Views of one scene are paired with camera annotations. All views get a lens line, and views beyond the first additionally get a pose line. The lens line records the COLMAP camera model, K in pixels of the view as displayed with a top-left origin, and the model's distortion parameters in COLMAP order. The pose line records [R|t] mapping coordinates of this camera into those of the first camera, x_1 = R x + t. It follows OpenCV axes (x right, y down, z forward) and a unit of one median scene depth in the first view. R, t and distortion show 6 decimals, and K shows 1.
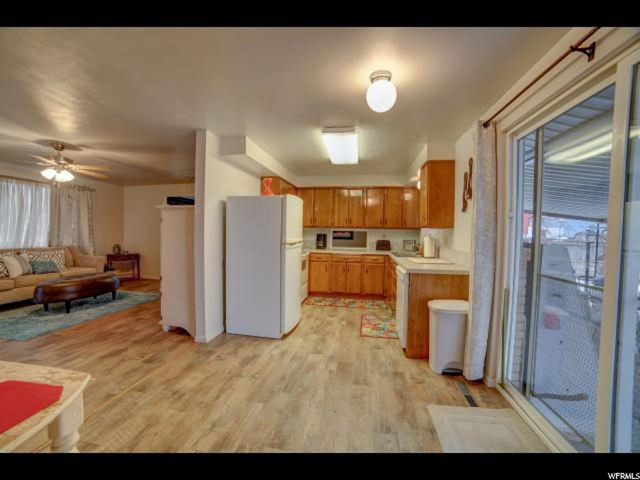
lens RADIAL K [[263.1, 0, 317.2], [0, 263.1, 239.5], [0, 0, 1]] dist [-0.106594, 0.034969]
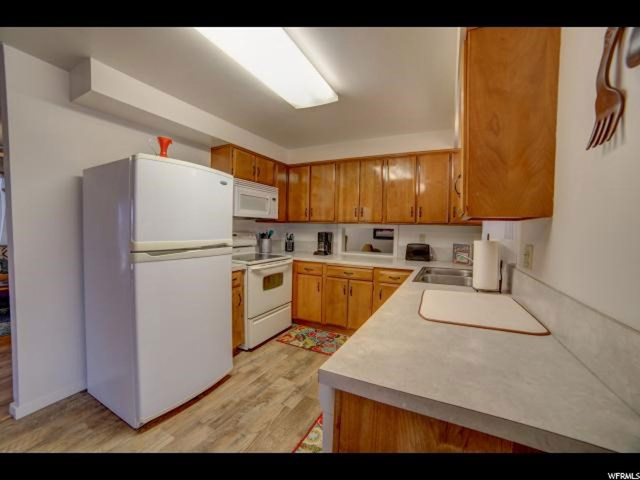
lens RADIAL K [[263.1, 0, 317.2], [0, 263.1, 239.5], [0, 0, 1]] dist [-0.106594, 0.034969]
pose [[0.957324, 0.018342, -0.288434, 0.212650], [-0.015387, 0.999803, 0.012510, -0.011748], [0.288606, -0.007538, 0.957418, 0.384961]]
